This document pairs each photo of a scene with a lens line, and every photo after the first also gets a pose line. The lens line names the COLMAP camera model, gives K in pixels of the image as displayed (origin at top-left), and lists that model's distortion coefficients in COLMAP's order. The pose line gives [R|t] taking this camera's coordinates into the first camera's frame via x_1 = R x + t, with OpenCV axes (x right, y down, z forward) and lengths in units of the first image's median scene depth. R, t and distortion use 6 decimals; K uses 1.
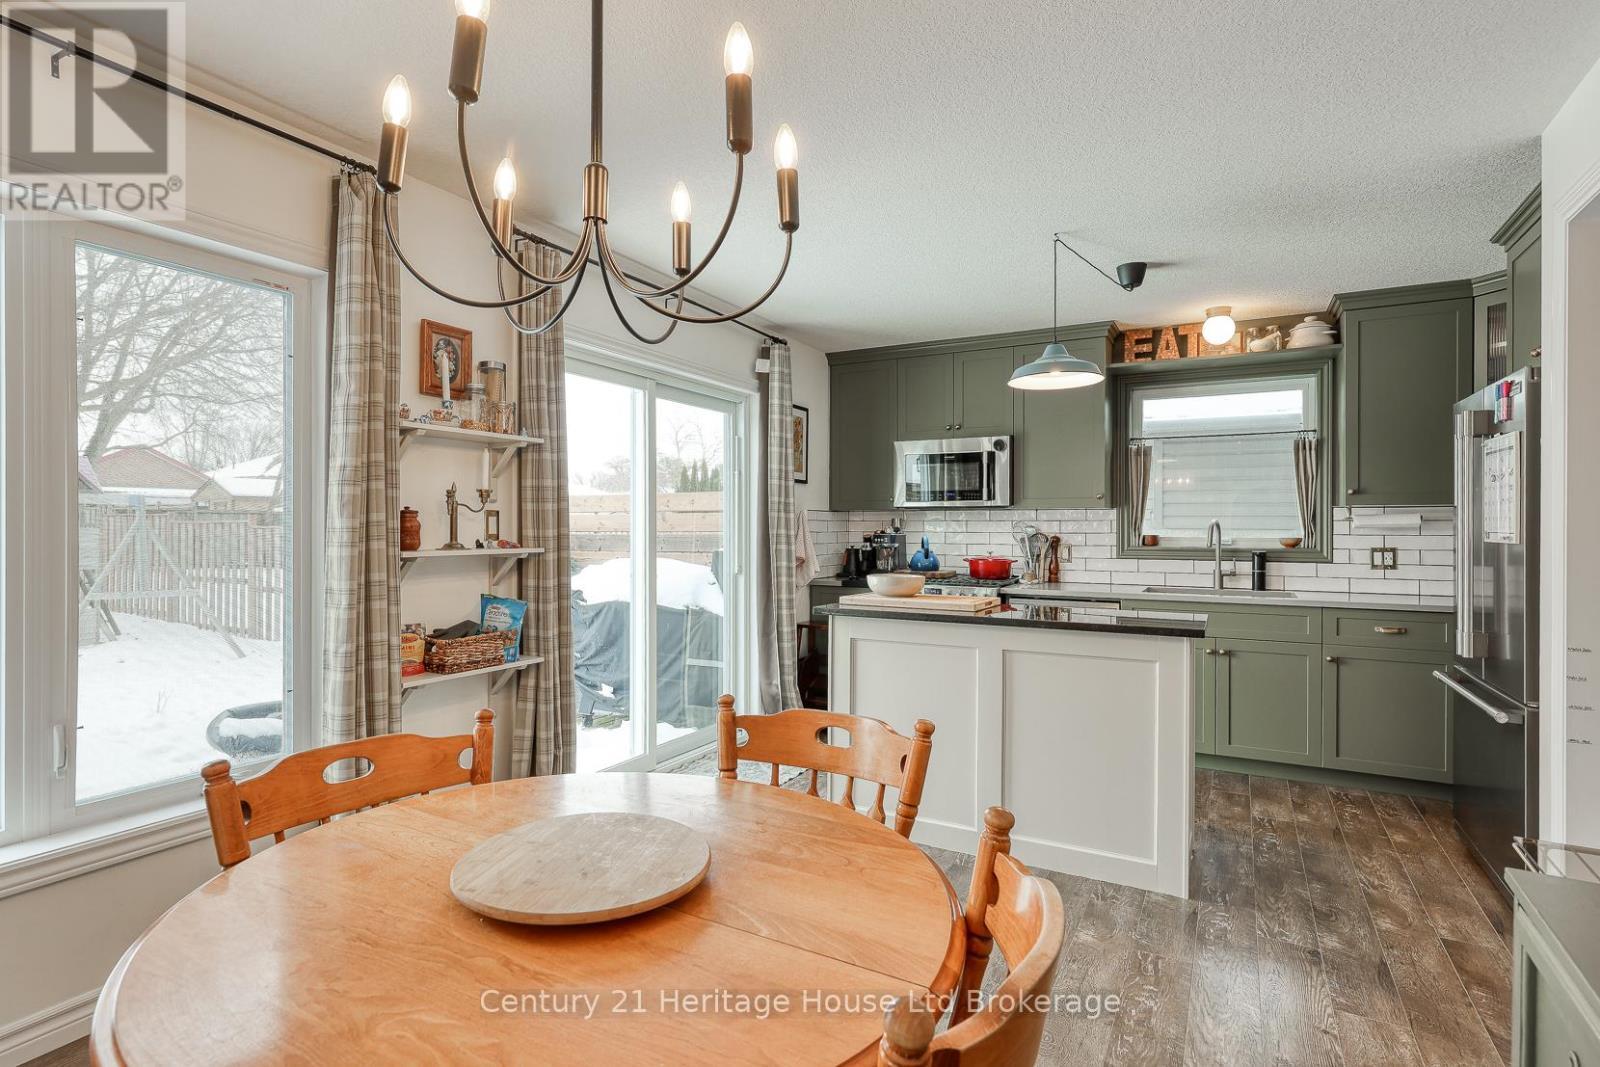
lens RADIAL K [[726.7, 0, 855.9], [0, 726.7, 531.5], [0, 0, 1]] dist [-0.002648, -0.001240]
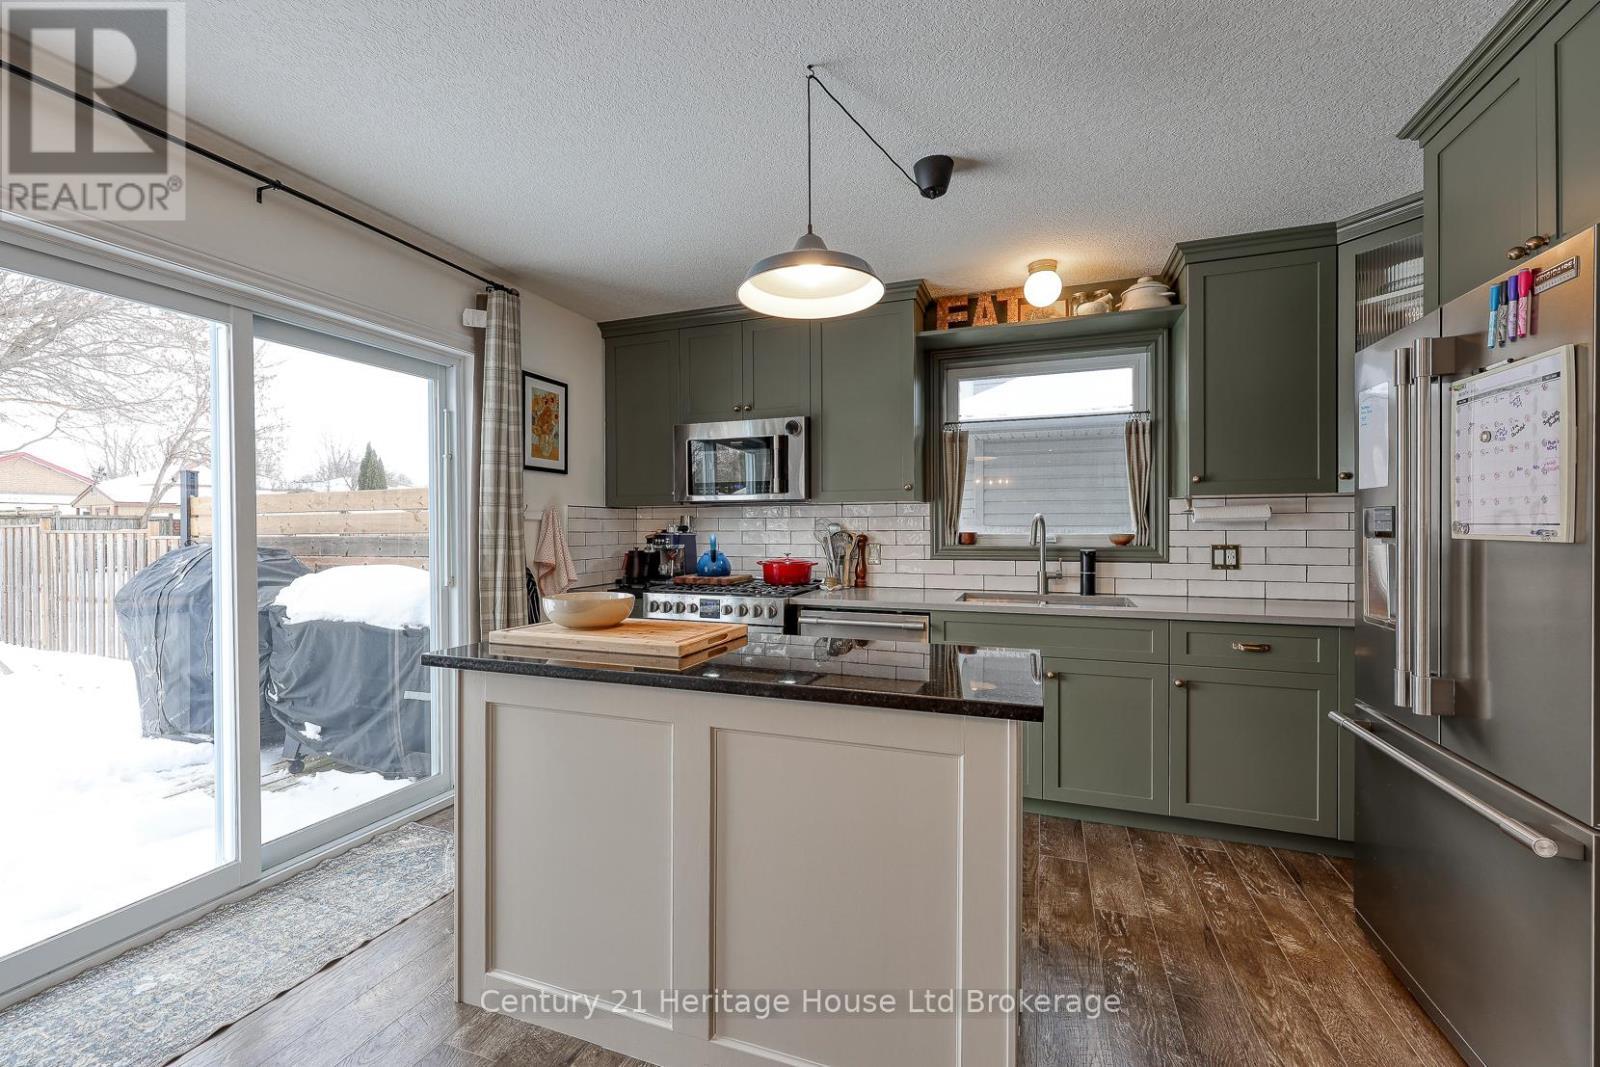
lens RADIAL K [[615.9, 0, 786.9], [0, 615.9, 535.1], [0, 0, 1]] dist [-0.004511, -0.000744]
pose [[0.996363, -0.008195, 0.084819, 0.133578], [0.007658, 0.999949, 0.006653, 0.001508], [-0.084869, -0.005979, 0.996374, 0.296419]]
